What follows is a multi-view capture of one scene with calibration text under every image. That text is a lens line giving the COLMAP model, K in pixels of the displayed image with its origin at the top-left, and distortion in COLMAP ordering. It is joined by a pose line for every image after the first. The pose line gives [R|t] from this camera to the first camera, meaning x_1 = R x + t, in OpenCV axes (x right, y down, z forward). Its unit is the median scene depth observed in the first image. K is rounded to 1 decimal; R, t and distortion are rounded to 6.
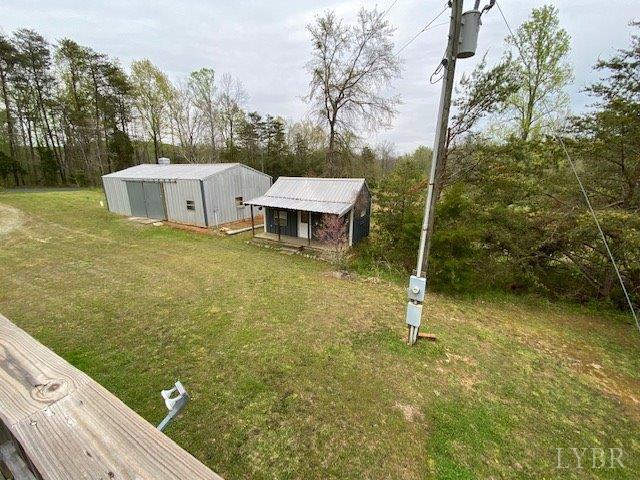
lens RADIAL K [[258.6, 0, 323.2], [0, 258.6, 243.6], [0, 0, 1]] dist [0.000311, -0.012113]
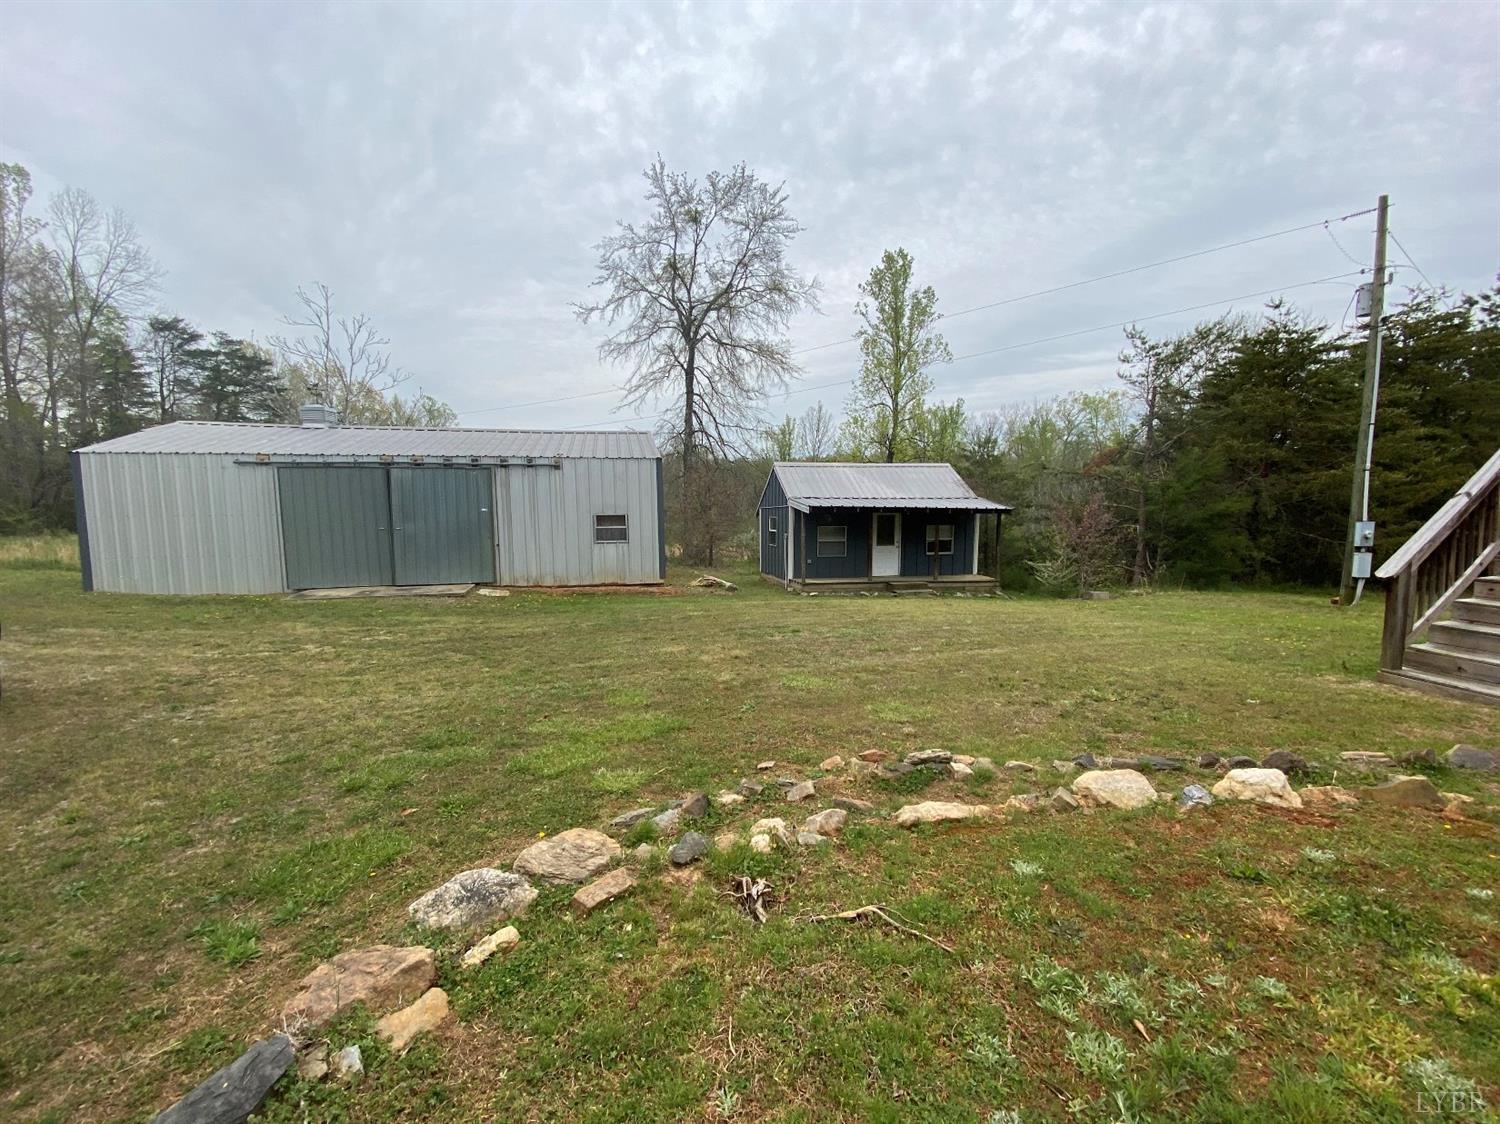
lens RADIAL K [[598.6, 0, 750.0], [0, 598.6, 562.0], [0, 0, 1]] dist [-0.000783, -0.012117]
pose [[0.762139, -0.072711, 0.643317, -0.419859], [0.188200, 0.975644, -0.112689, 0.013679], [-0.619455, 0.206957, 0.757261, 0.117109]]
